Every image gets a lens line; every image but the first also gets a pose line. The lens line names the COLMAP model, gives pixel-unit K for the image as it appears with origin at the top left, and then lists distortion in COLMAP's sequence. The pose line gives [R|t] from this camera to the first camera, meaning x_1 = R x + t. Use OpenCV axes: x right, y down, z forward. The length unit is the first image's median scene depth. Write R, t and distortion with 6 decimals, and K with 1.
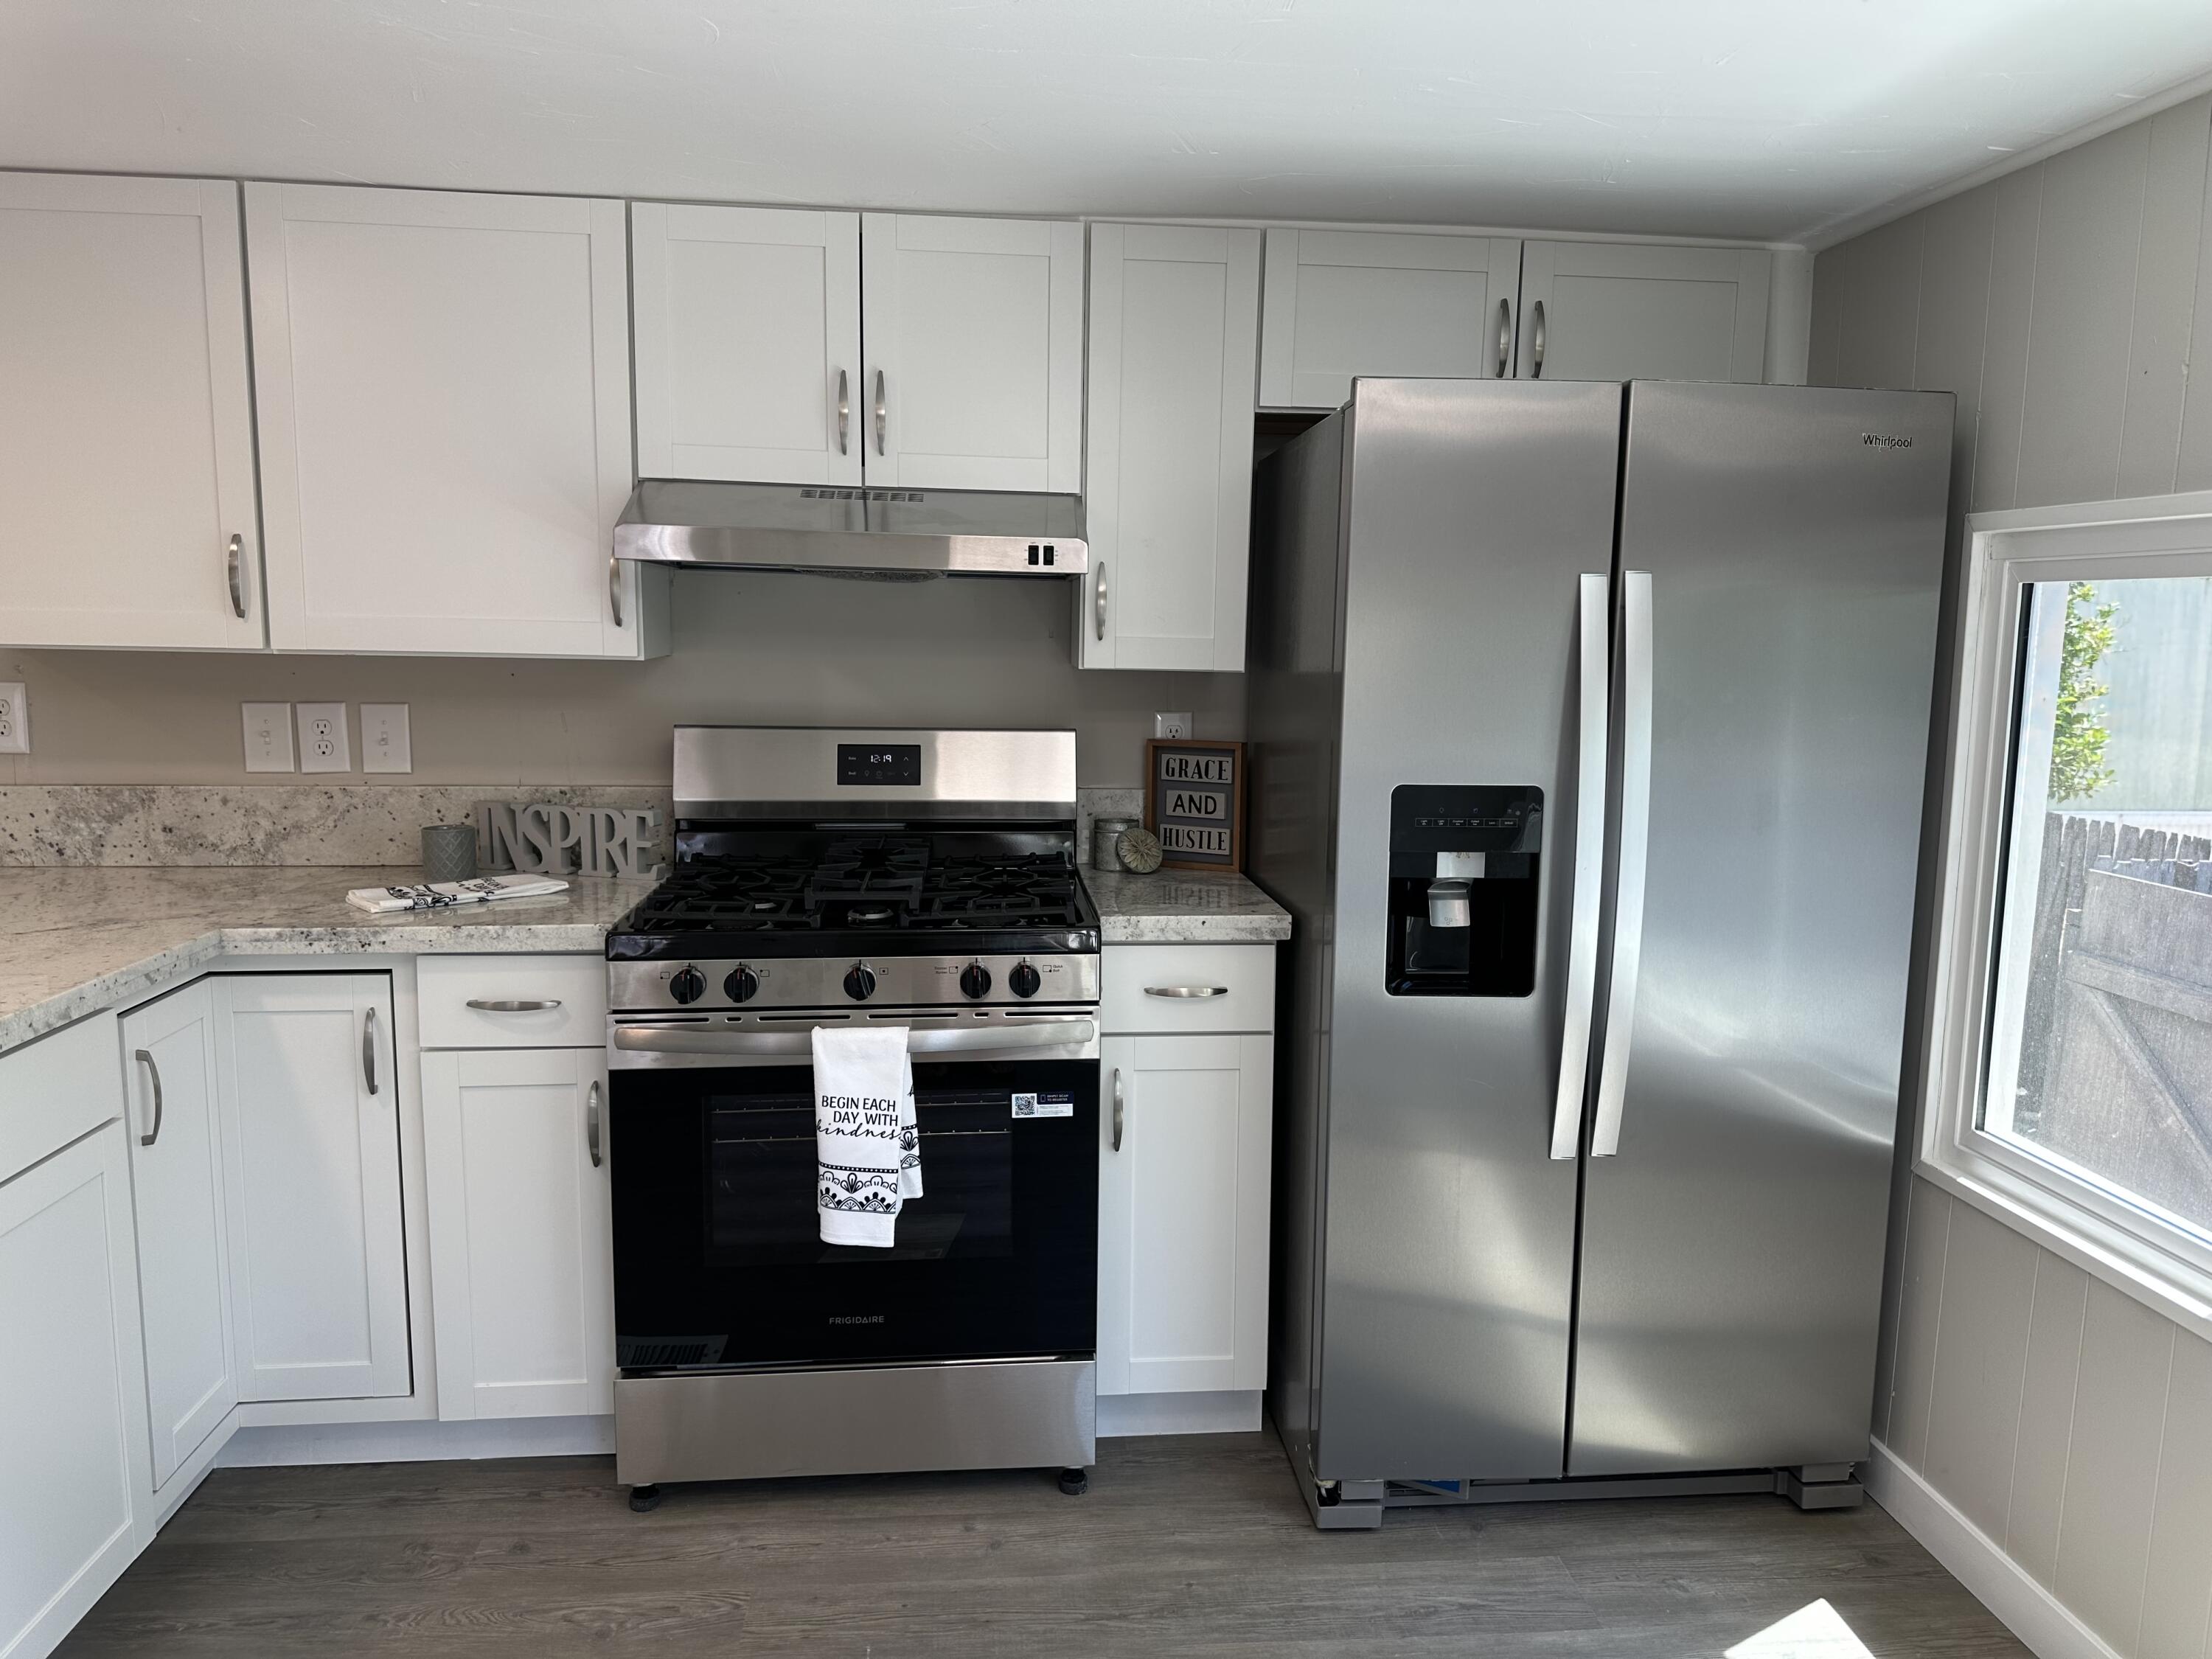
lens RADIAL K [[1591.2, 0, 1129.3], [0, 1591.2, 837.7], [0, 0, 1]] dist [0.080702, -0.100378]
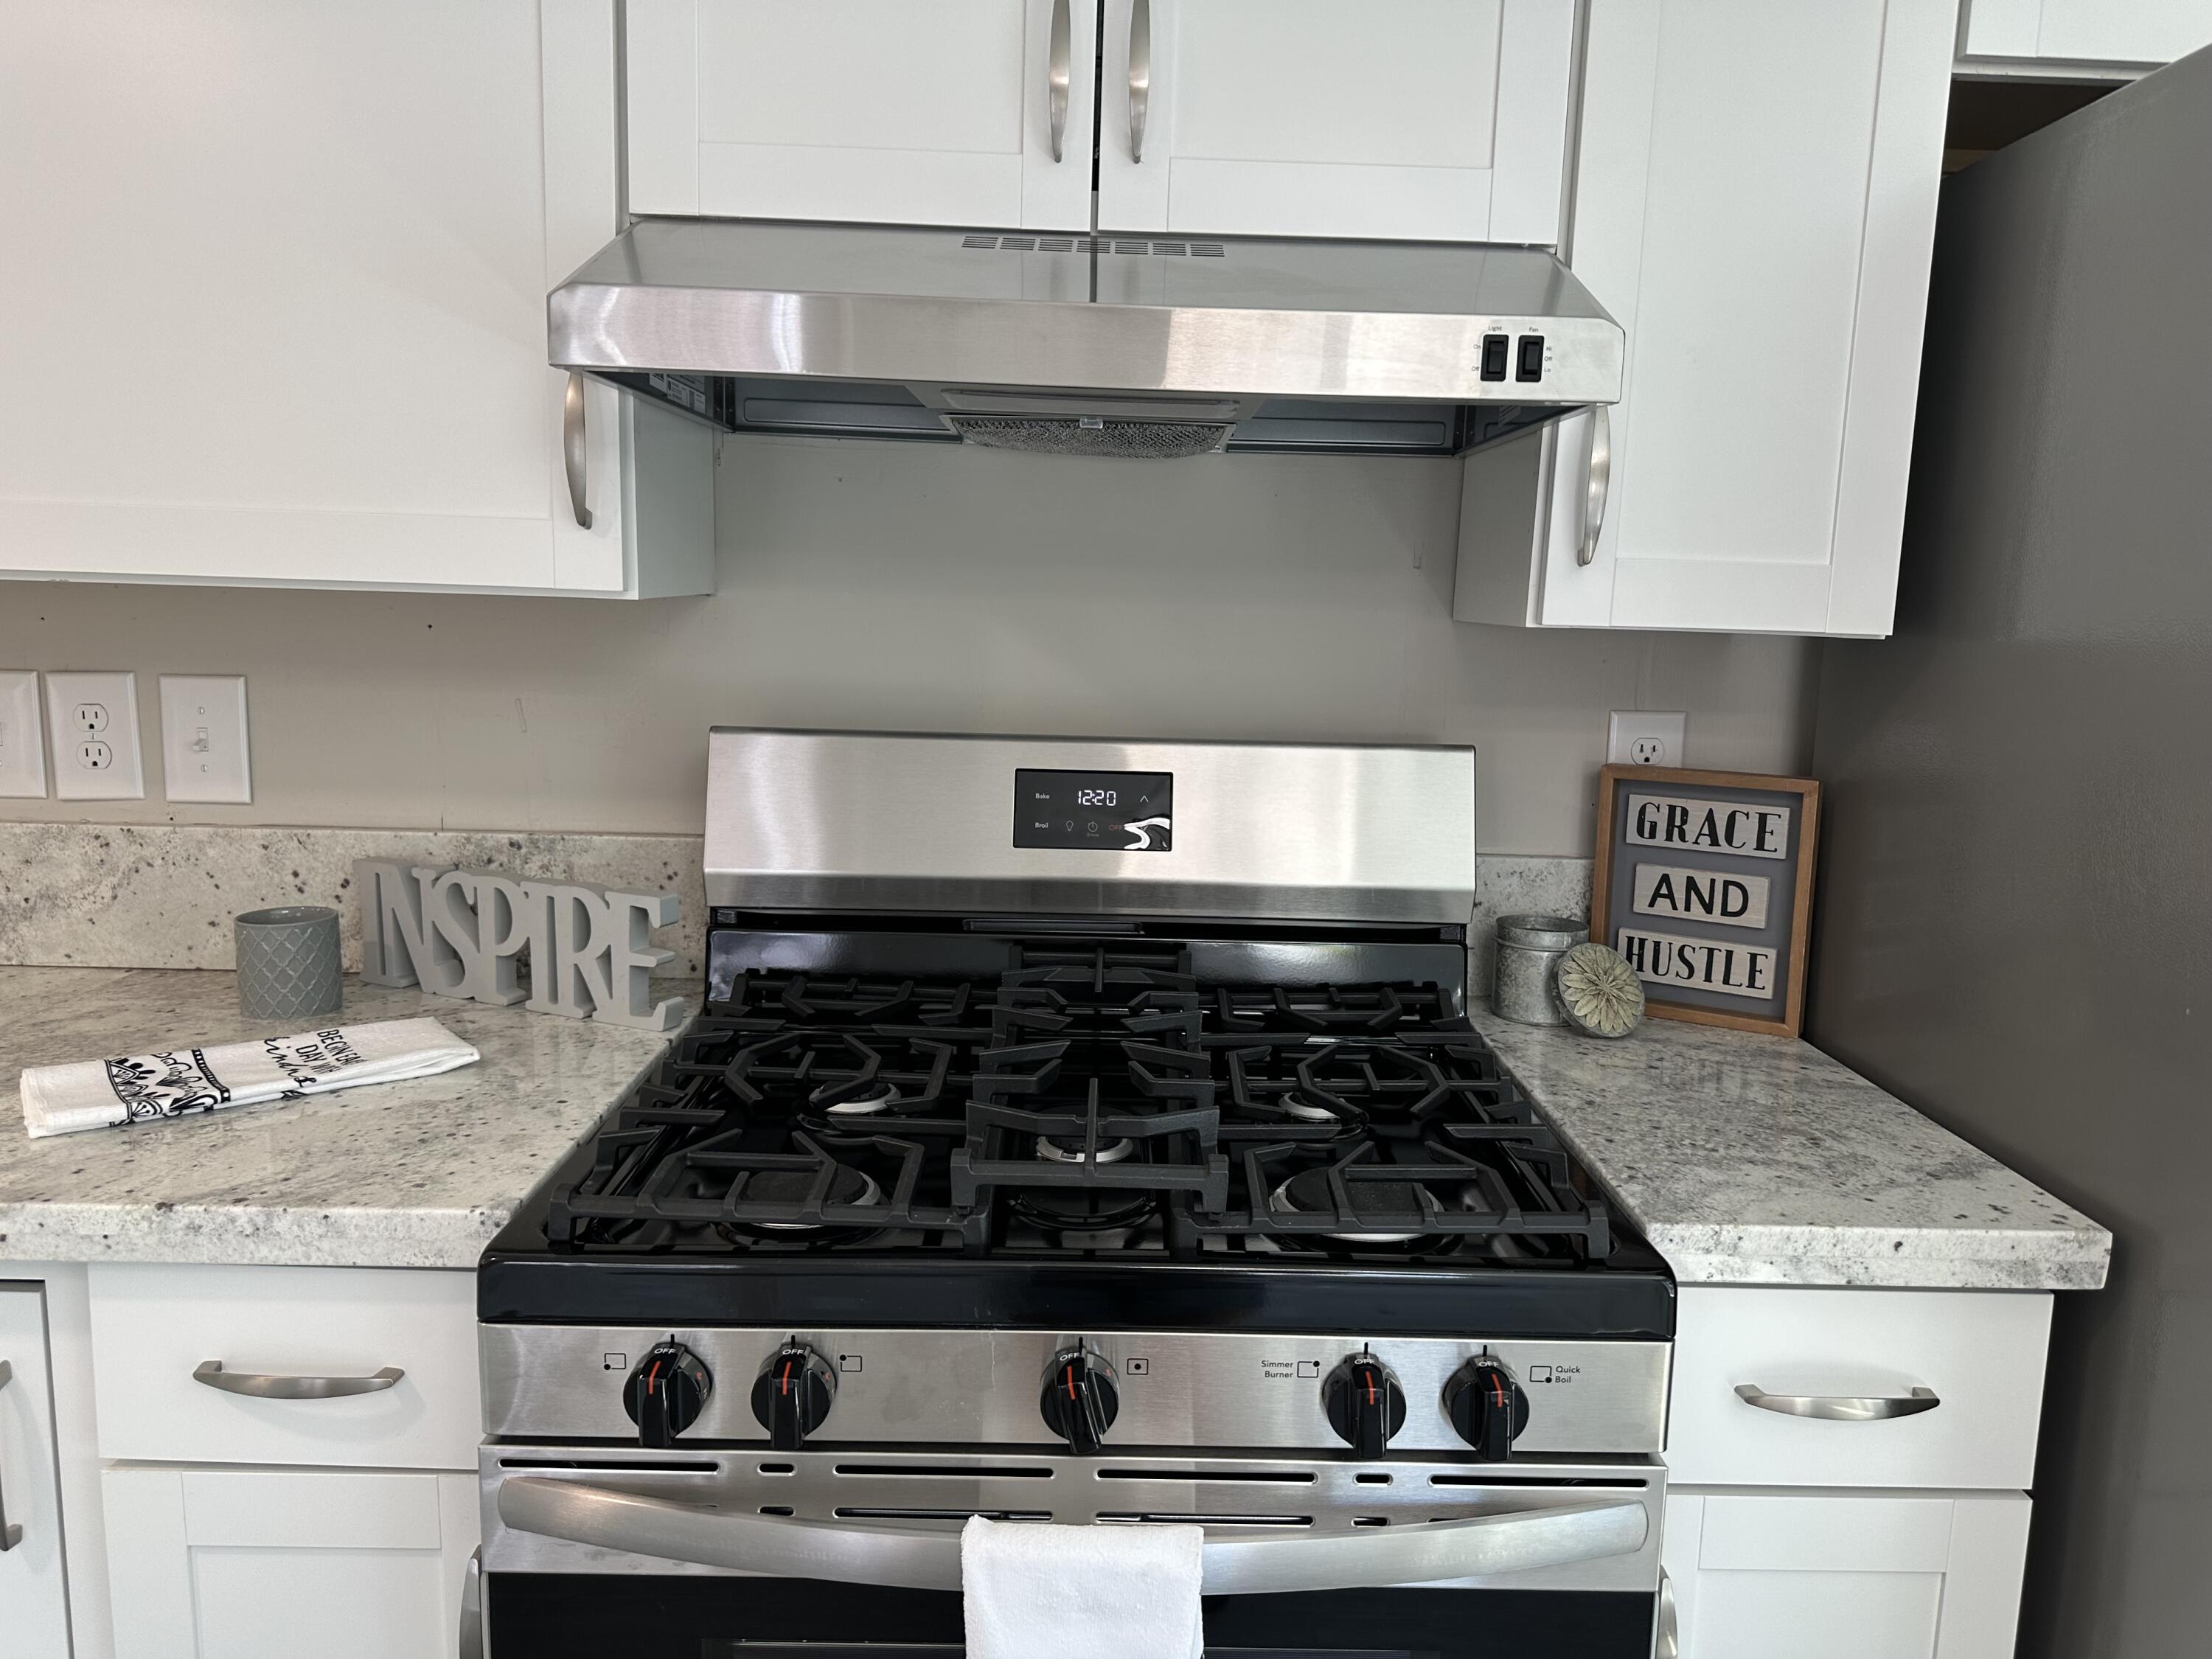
lens RADIAL K [[1580.3, 0, 1113.5], [0, 1580.3, 812.5], [0, 0, 1]] dist [0.069189, -0.083166]
pose [[0.995749, 0.024511, -0.088790, -0.114438], [-0.023546, 0.999652, 0.011900, -0.055605], [0.089051, -0.009759, 0.995979, 0.533032]]
